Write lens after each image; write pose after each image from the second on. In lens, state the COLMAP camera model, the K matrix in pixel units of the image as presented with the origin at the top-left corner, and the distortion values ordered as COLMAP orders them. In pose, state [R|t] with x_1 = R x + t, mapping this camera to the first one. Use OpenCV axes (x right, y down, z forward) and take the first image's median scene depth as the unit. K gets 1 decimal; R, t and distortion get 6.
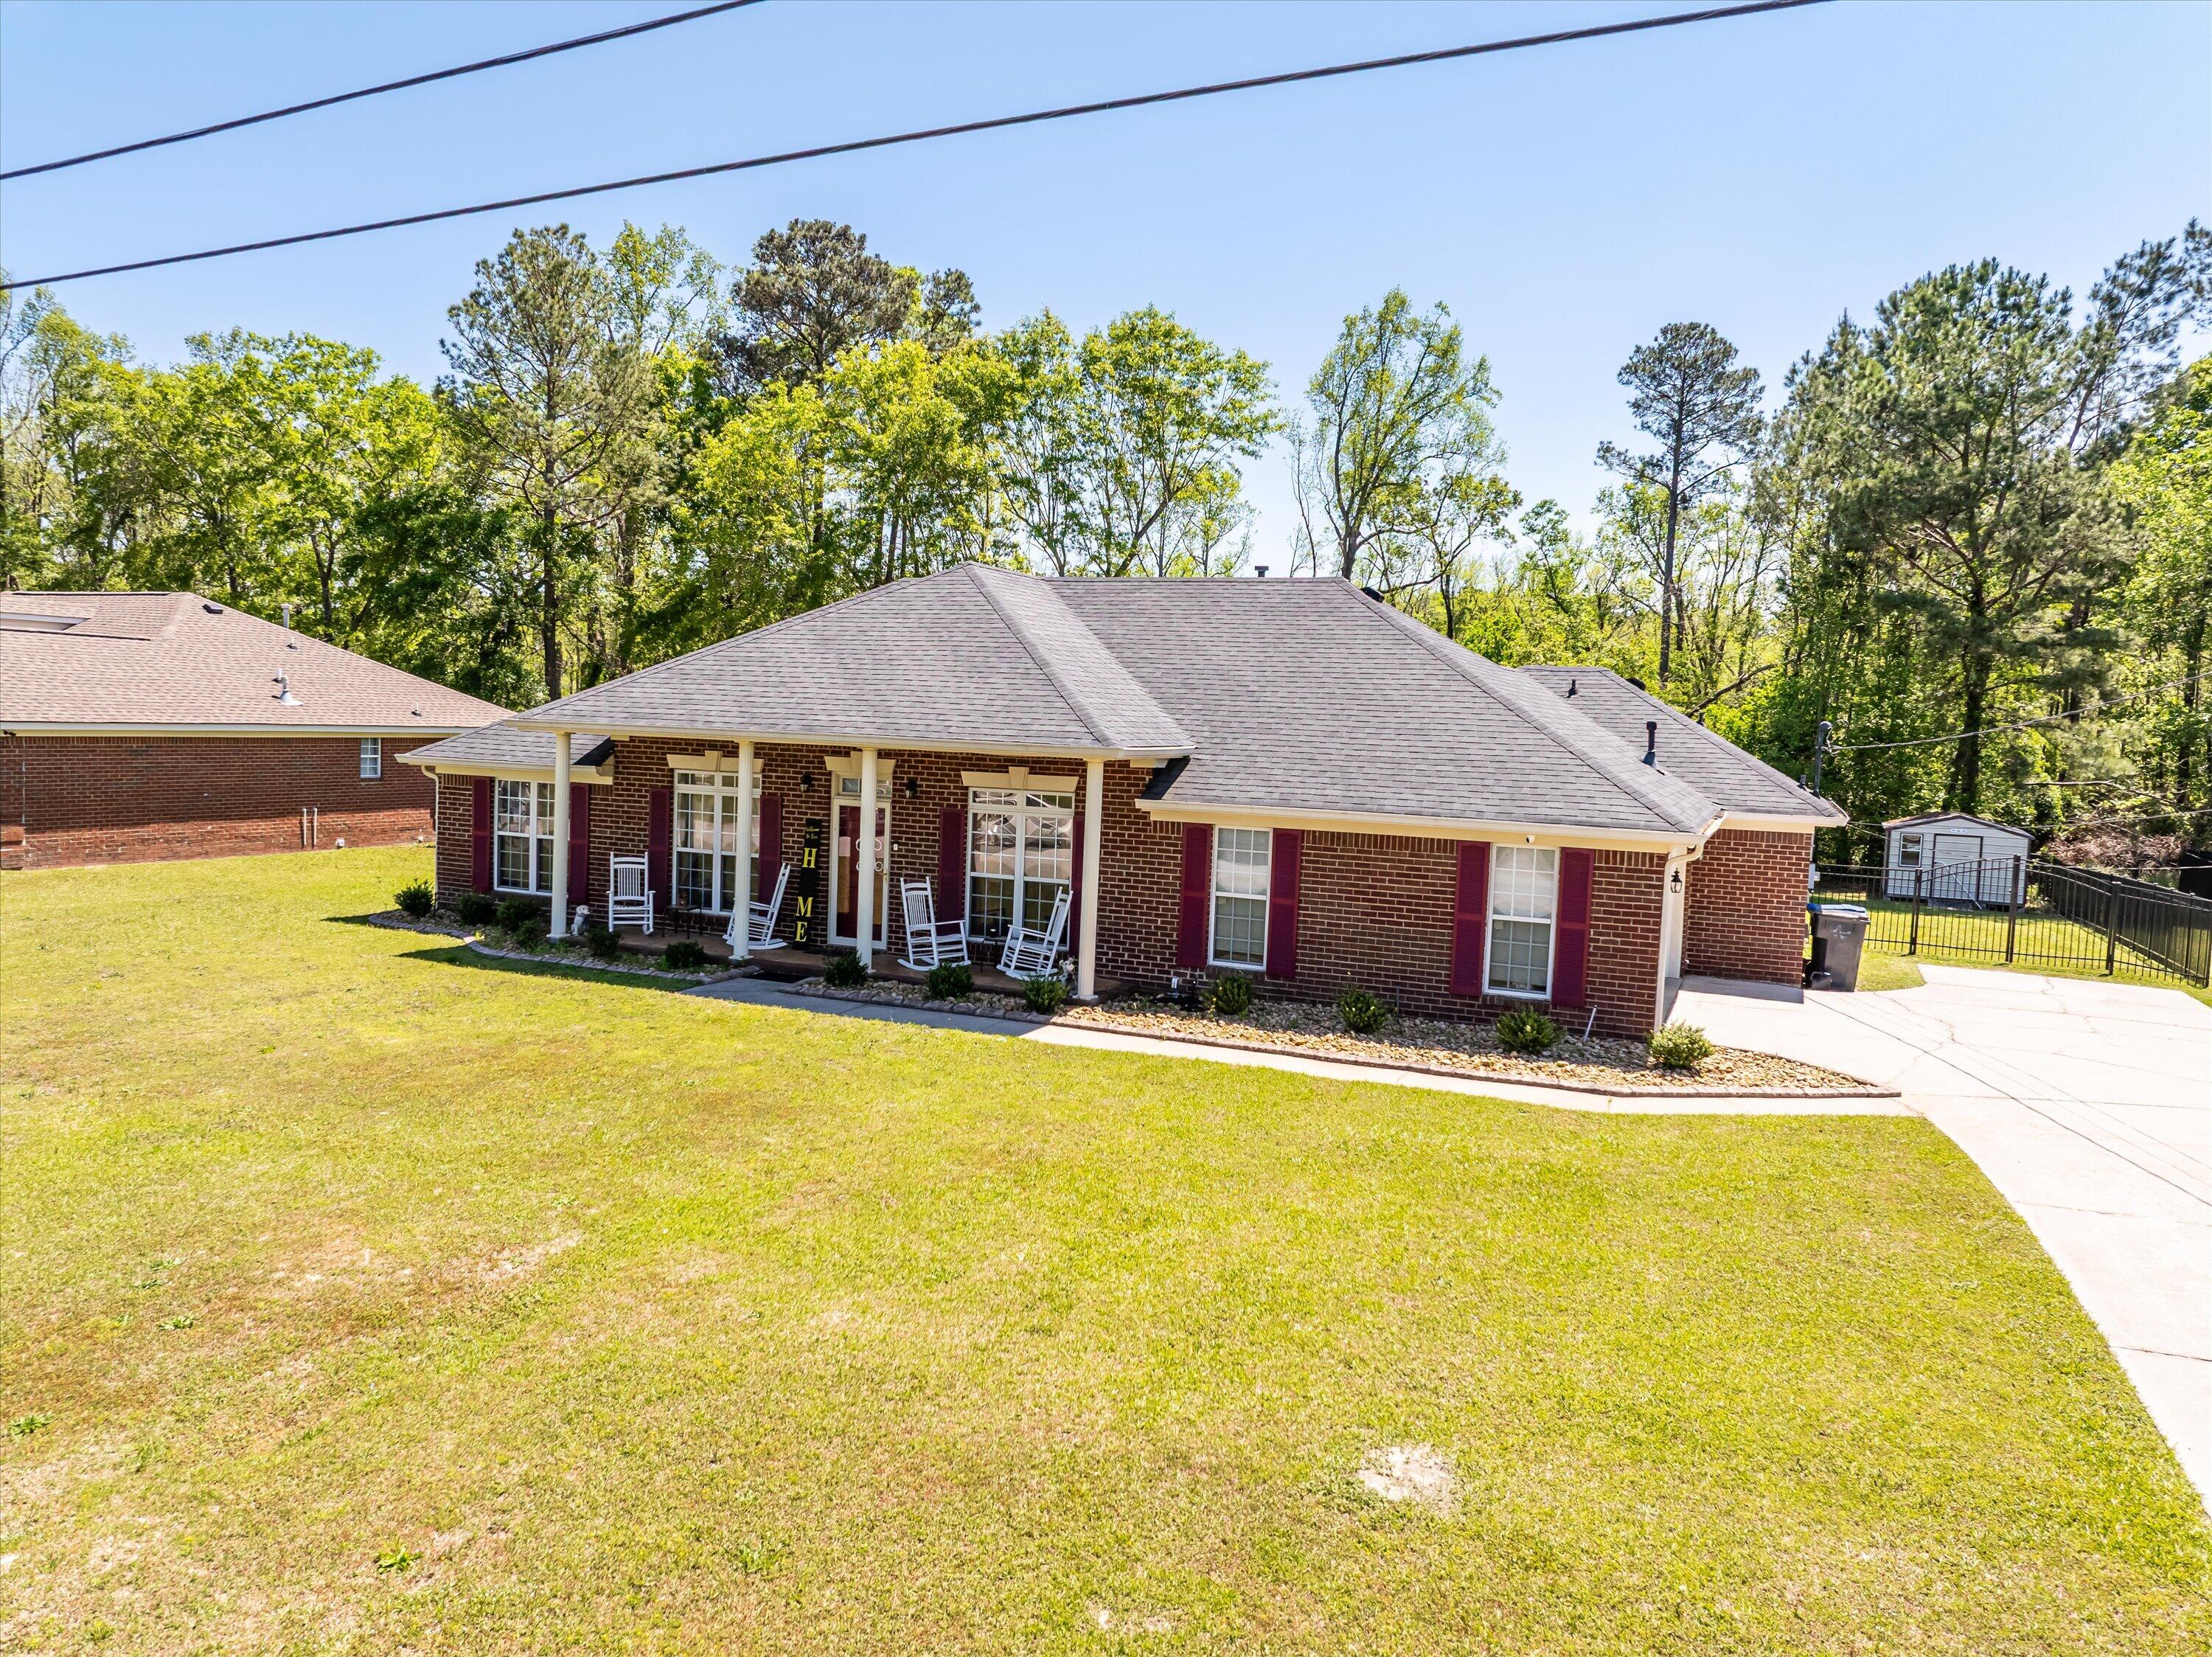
lens RADIAL K [[1564.5, 0, 1117.4], [0, 1564.5, 820.1], [0, 0, 1]] dist [-0.048798, 0.018649]
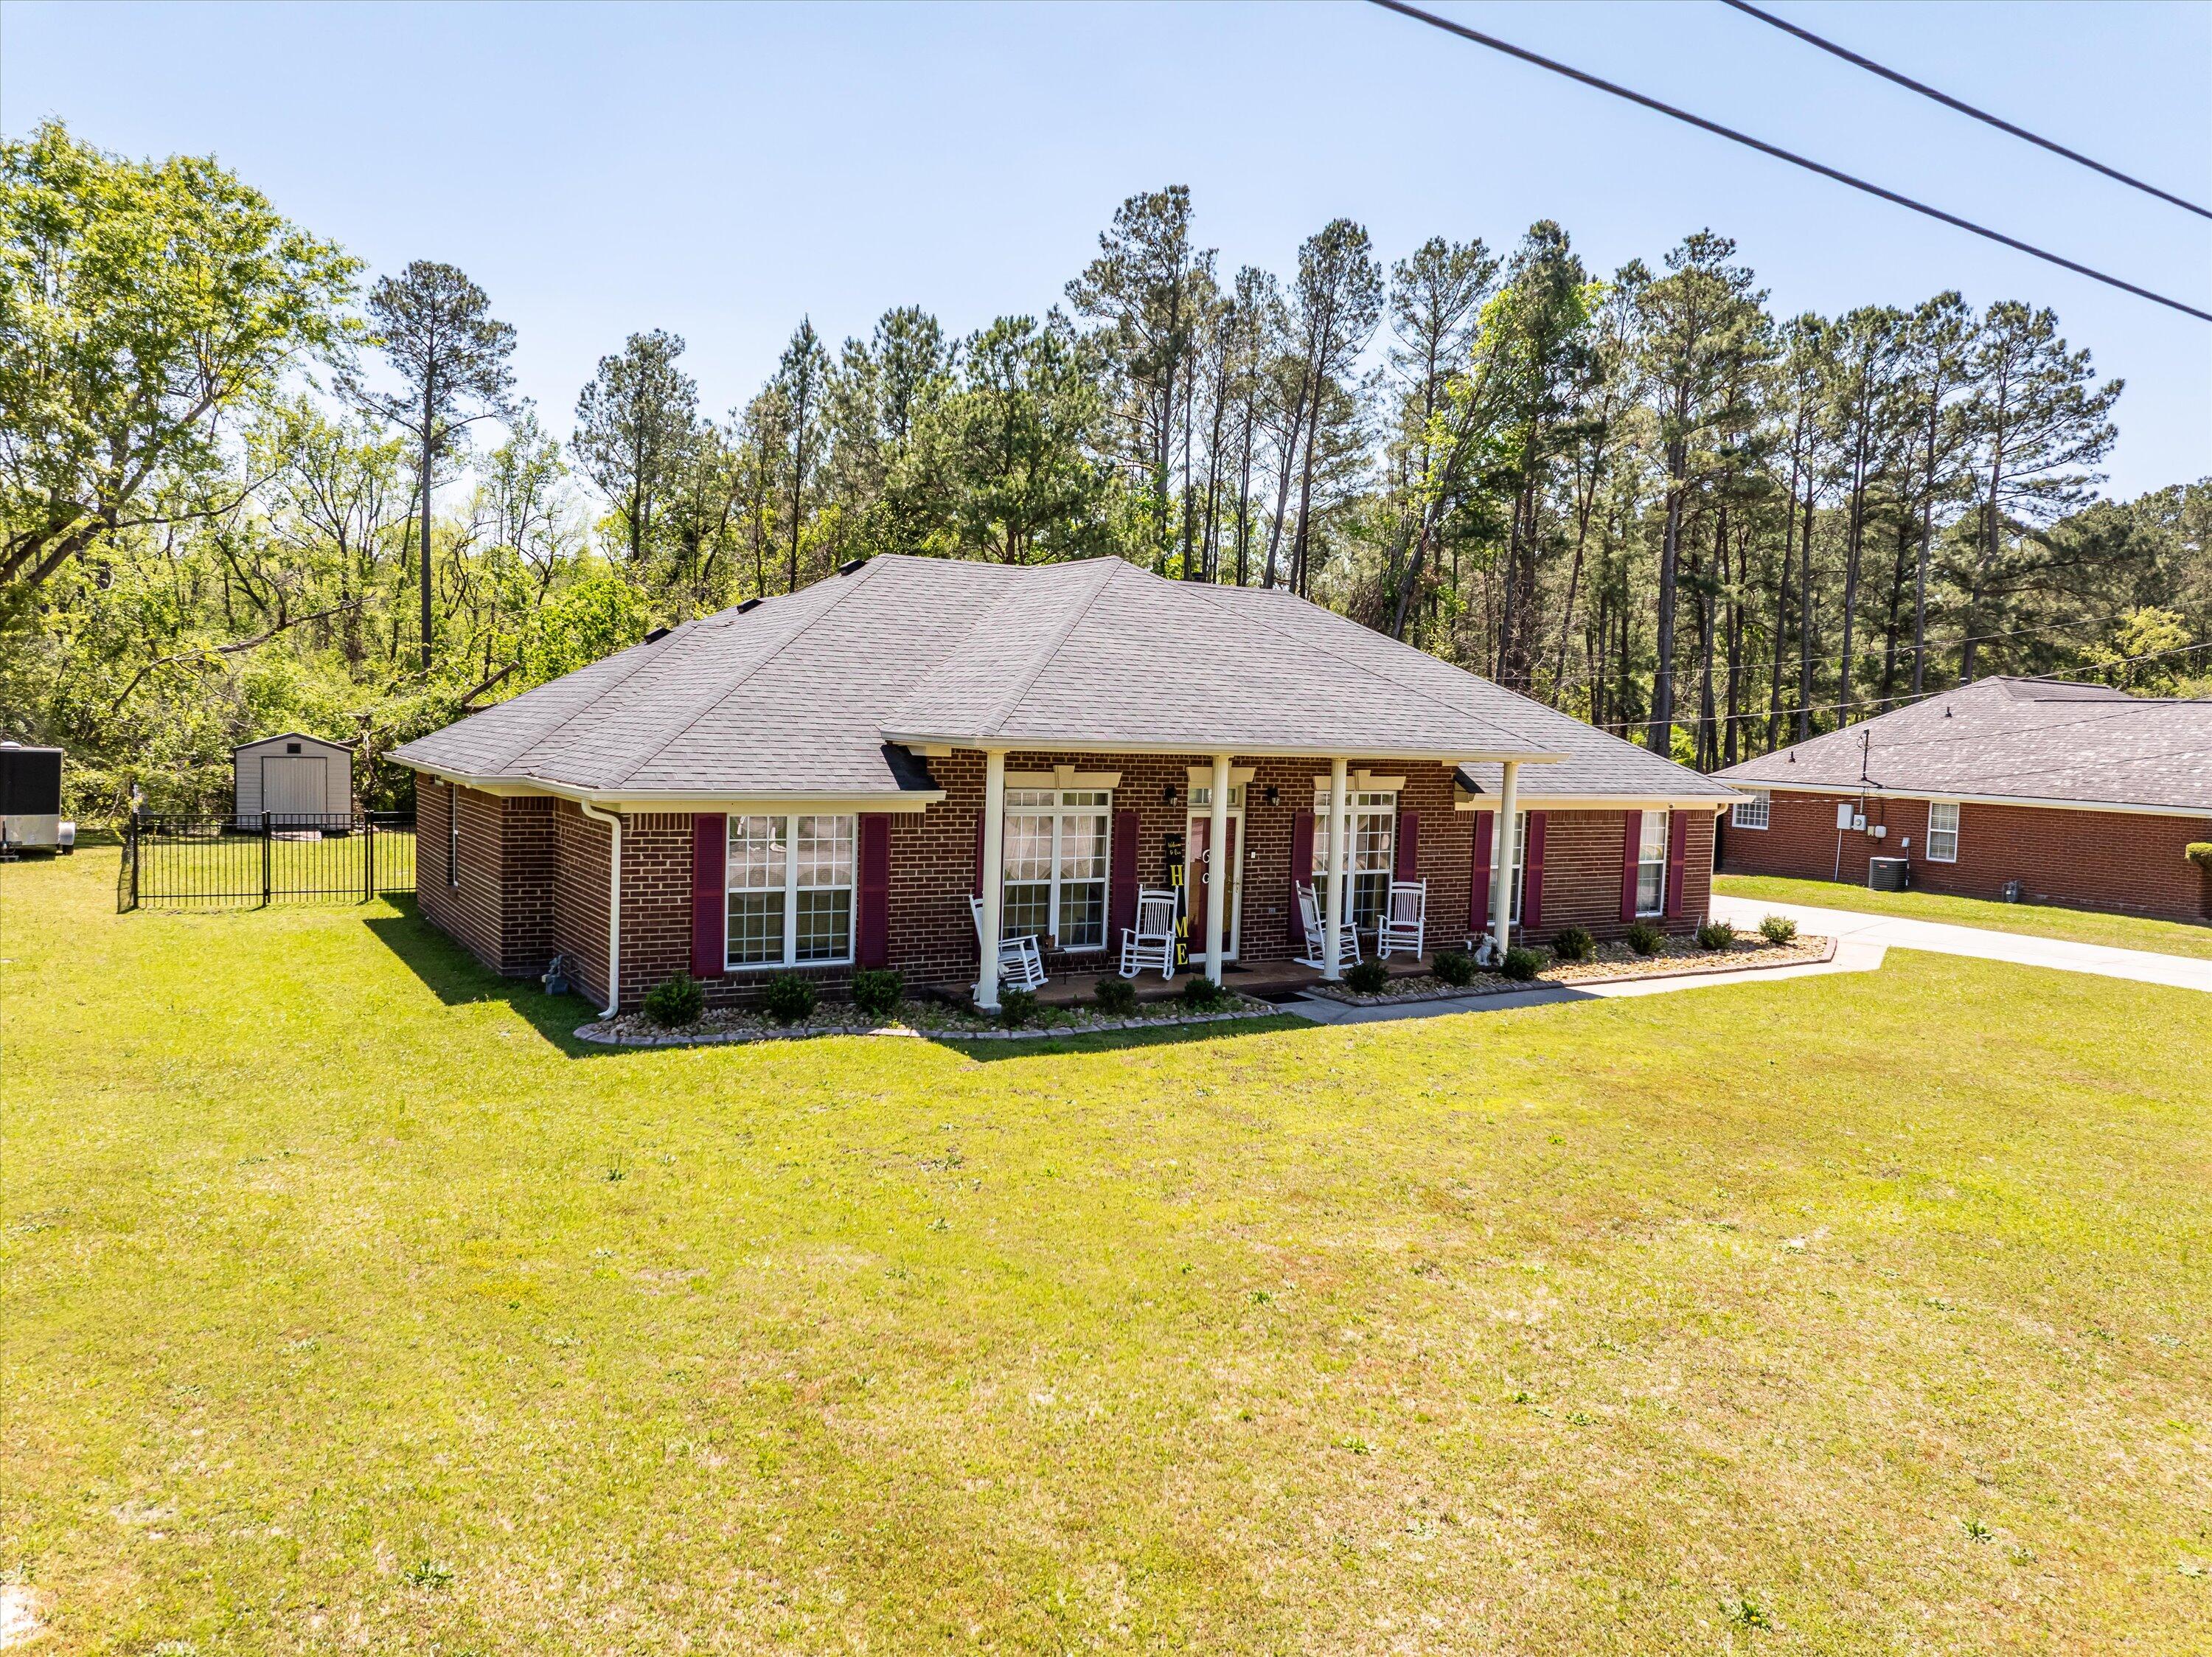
lens RADIAL K [[1564.5, 0, 1119.5], [0, 1564.5, 828.7], [0, 0, 1]] dist [-0.048798, 0.018649]
pose [[0.557577, -0.076229, 0.826618, -0.894526], [0.040675, 0.997088, 0.064513, -0.059456], [-0.829128, -0.002349, 0.559054, 0.455424]]
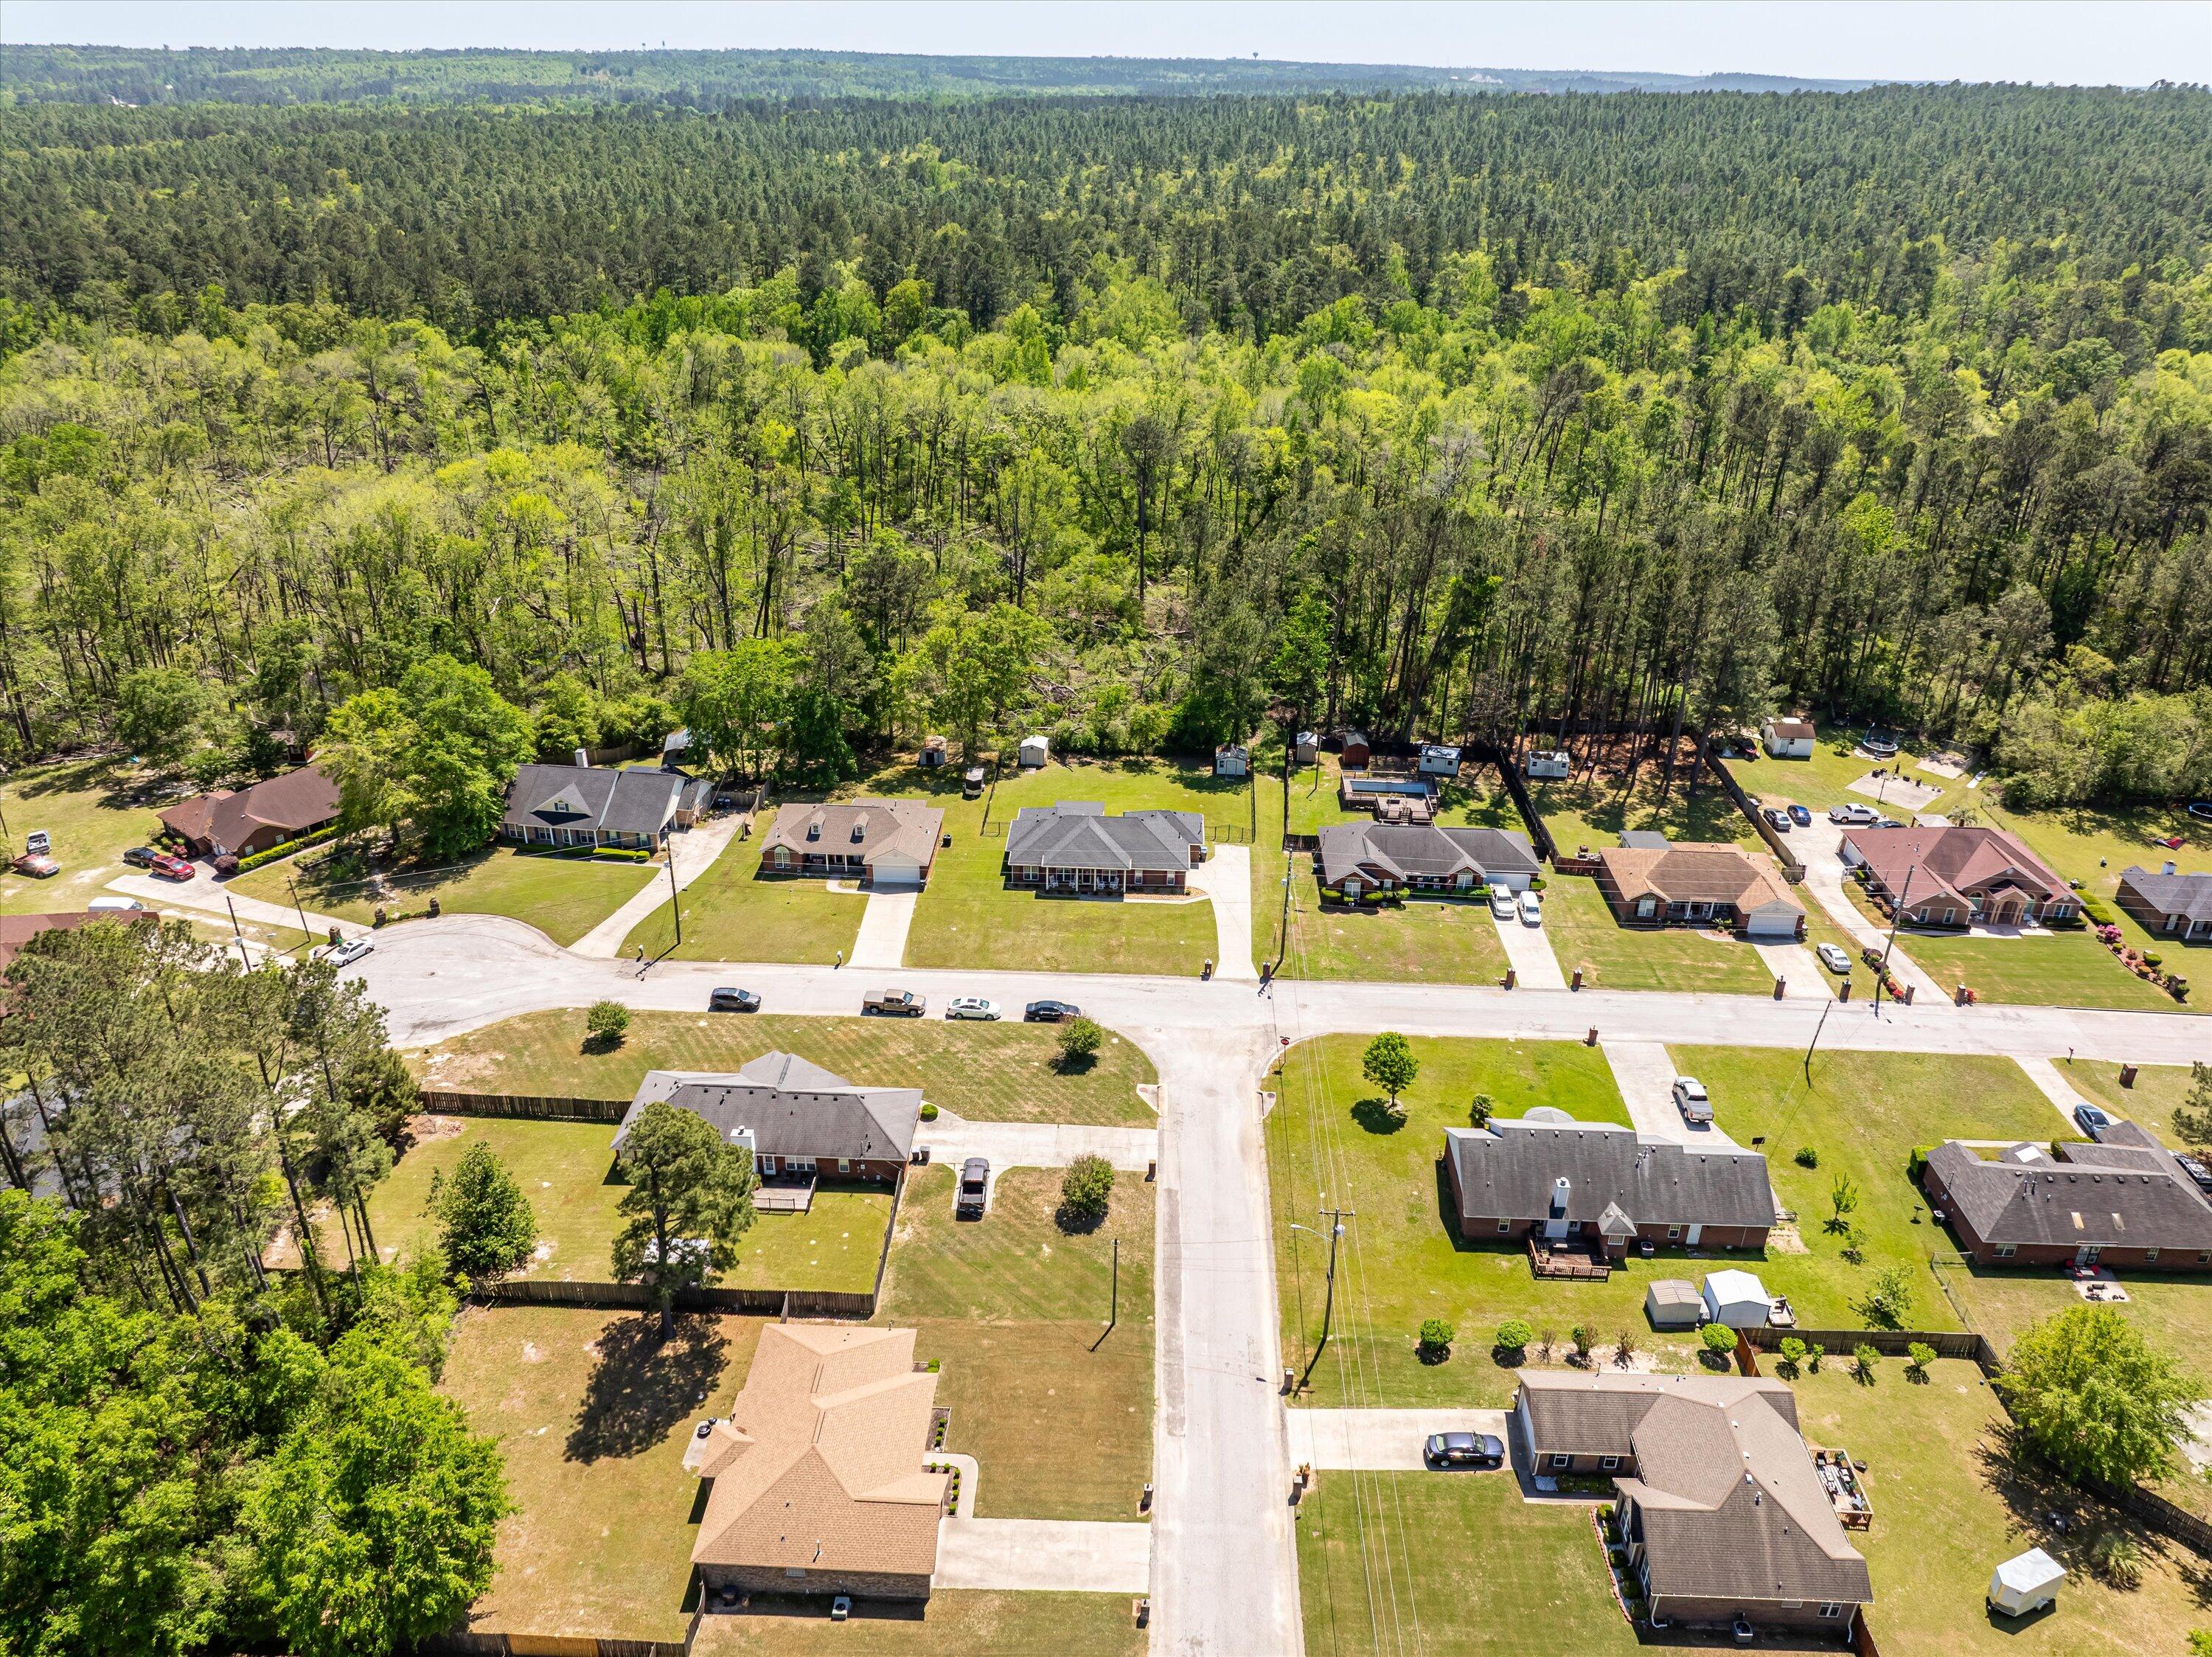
lens RADIAL K [[1564.5, 0, 1115.1], [0, 1564.5, 818.1], [0, 0, 1]] dist [-0.048798, 0.018649]
pose [[0.929981, -0.176121, 0.322673, -2.229630], [0.035276, 0.916466, 0.398554, -2.972891], [-0.365912, -0.359265, 0.858508, -5.030796]]
